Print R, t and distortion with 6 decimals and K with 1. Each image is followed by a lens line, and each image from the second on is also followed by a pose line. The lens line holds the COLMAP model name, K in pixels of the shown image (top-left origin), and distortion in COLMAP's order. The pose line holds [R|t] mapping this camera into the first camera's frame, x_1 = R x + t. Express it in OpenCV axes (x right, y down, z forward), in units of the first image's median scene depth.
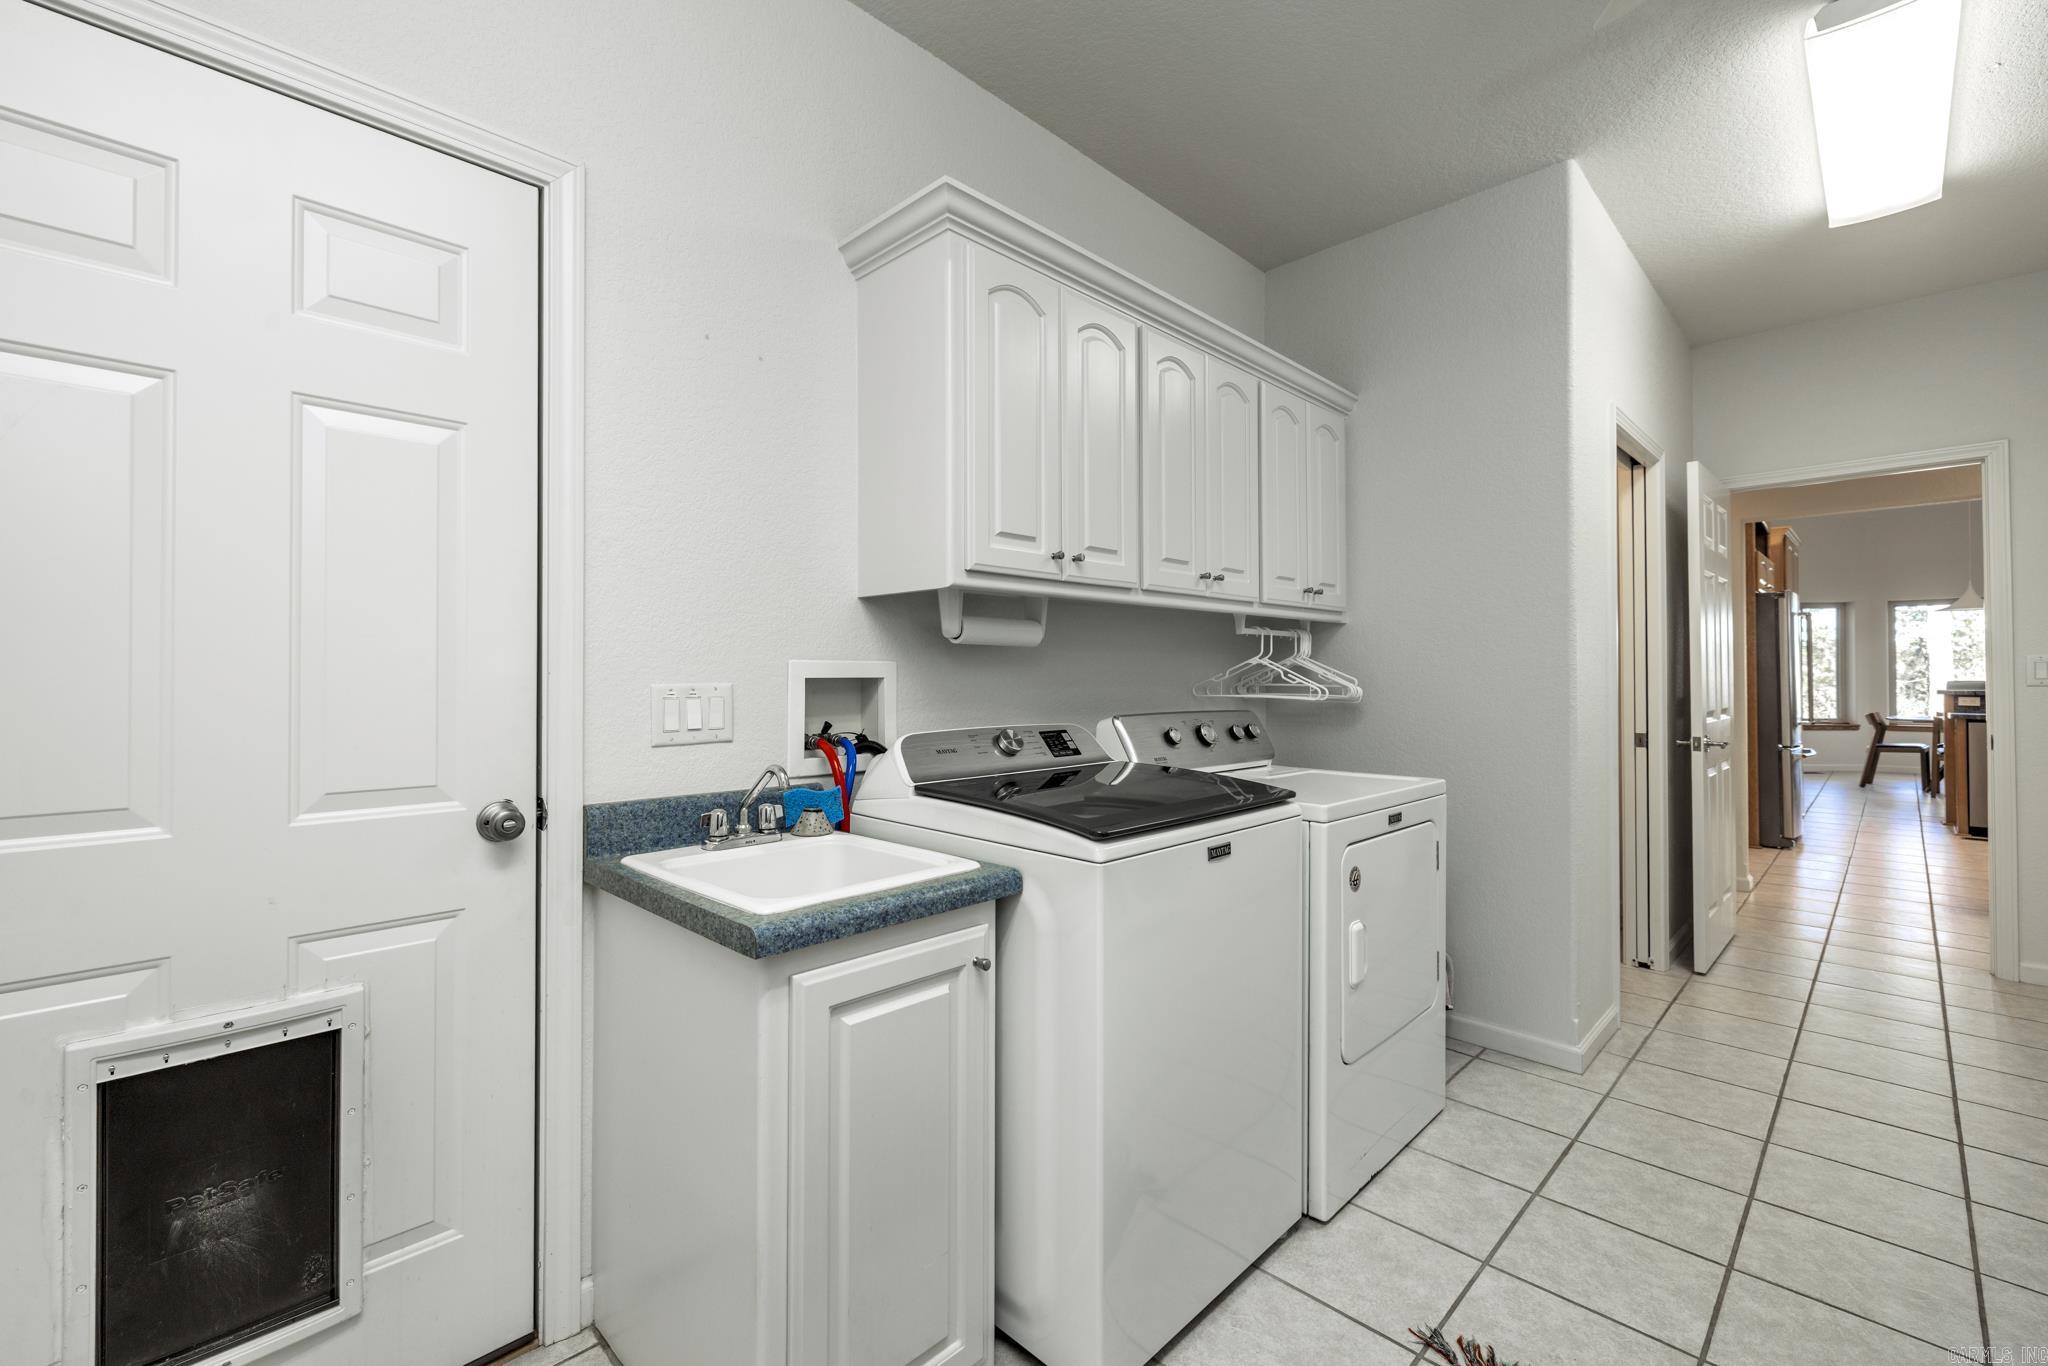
lens RADIAL K [[870.8, 0, 995.7], [0, 870.8, 669.4], [0, 0, 1]] dist [-0.002810, -0.000137]
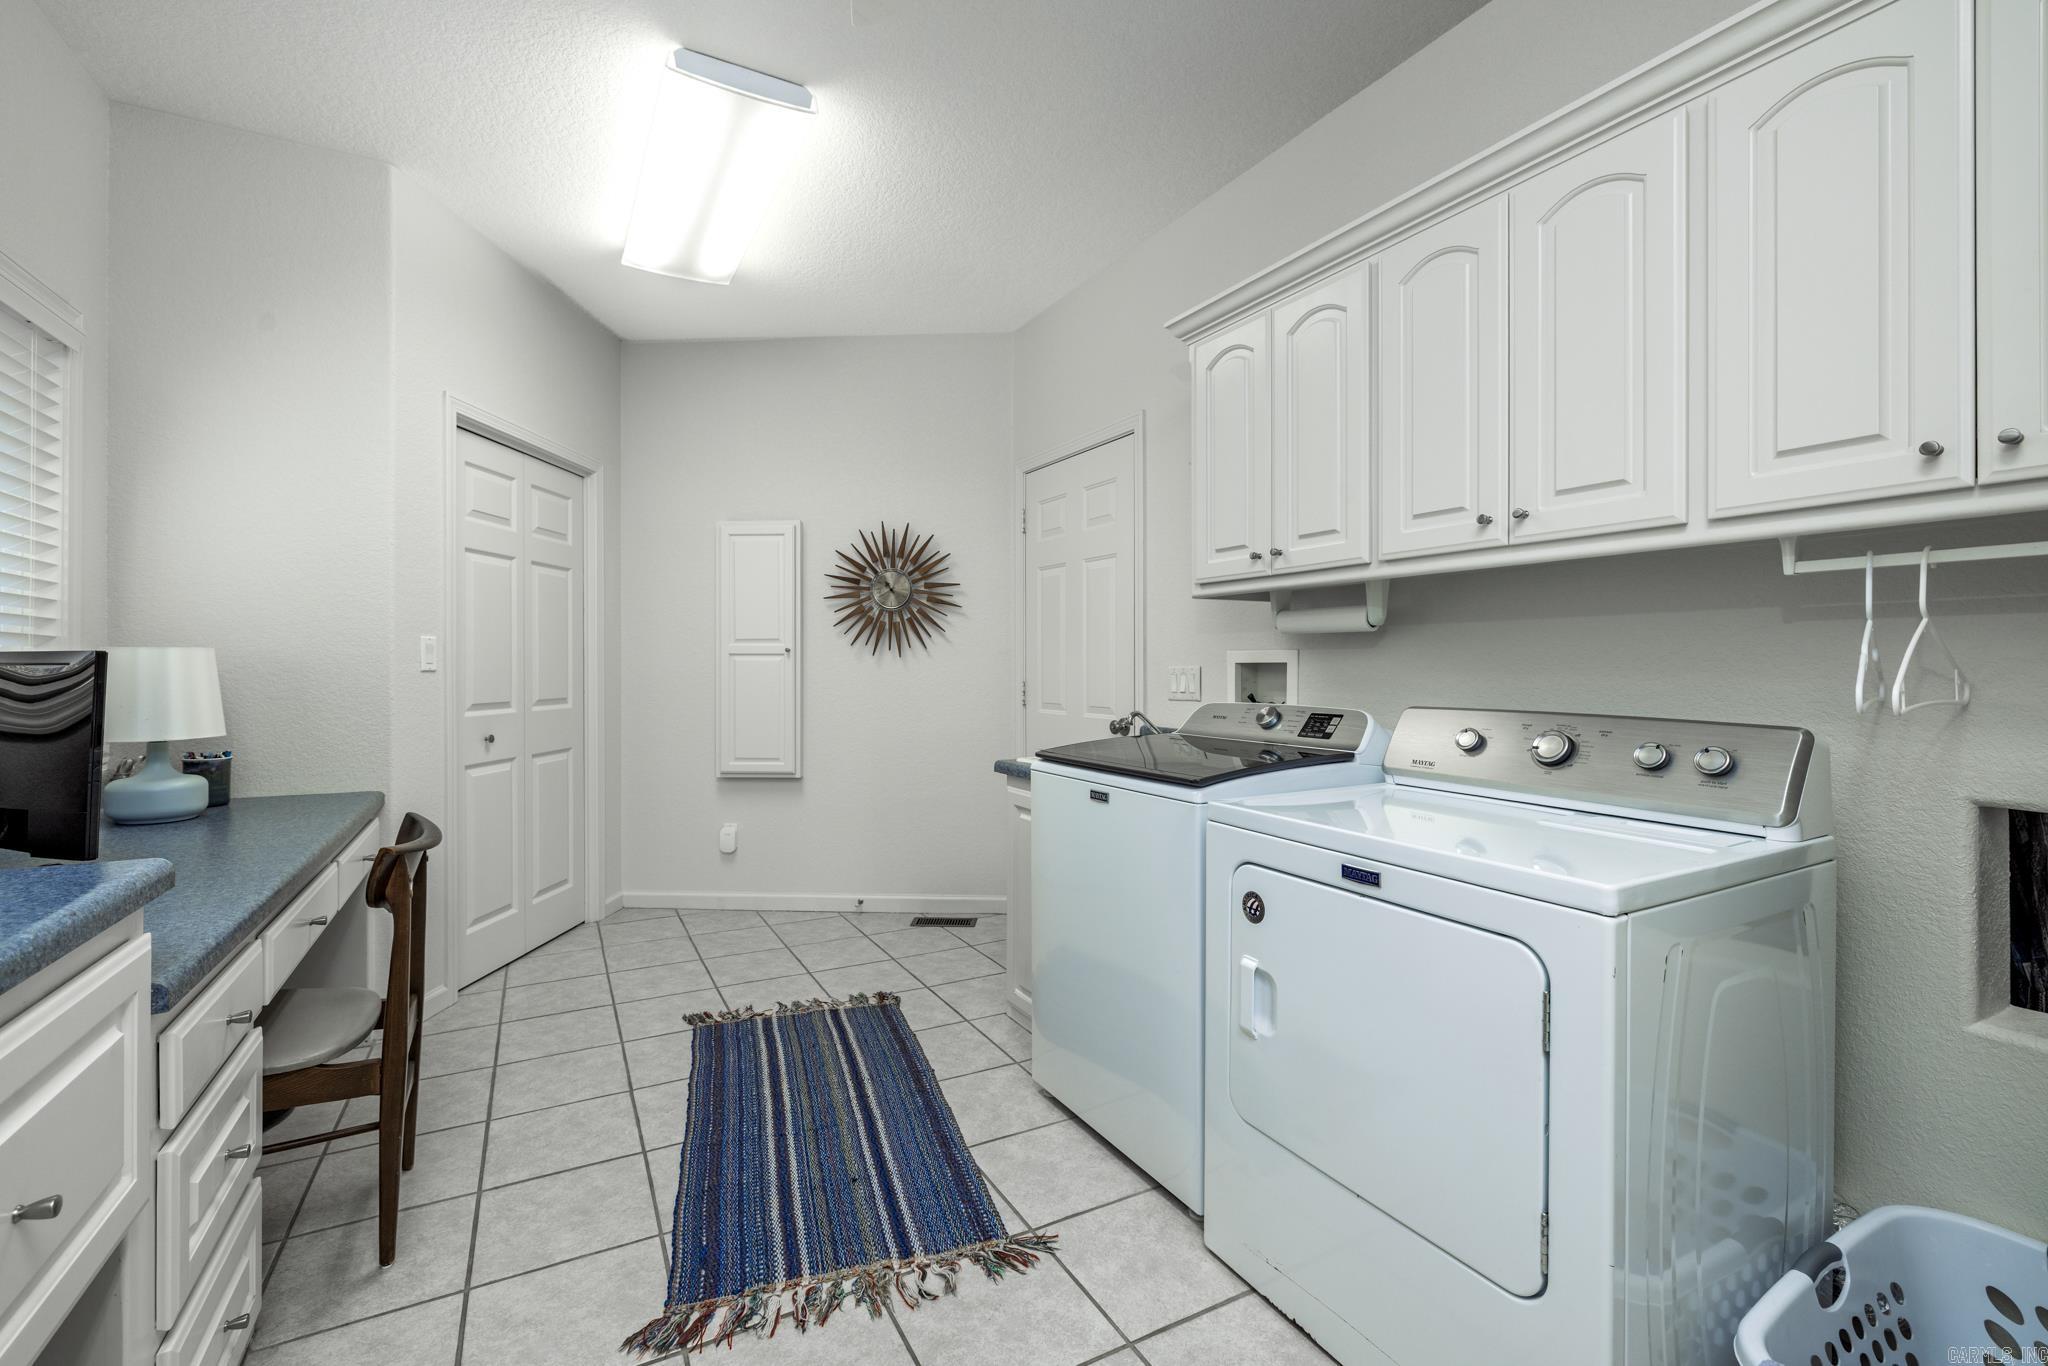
lens RADIAL K [[870.8, 0, 995.7], [0, 870.8, 669.4], [0, 0, 1]] dist [-0.002810, -0.000137]
pose [[-0.274763, 0.005432, -0.961497, 1.199627], [0.007581, 0.999965, 0.003483, 0.011188], [0.961482, -0.006332, -0.274795, 0.937462]]
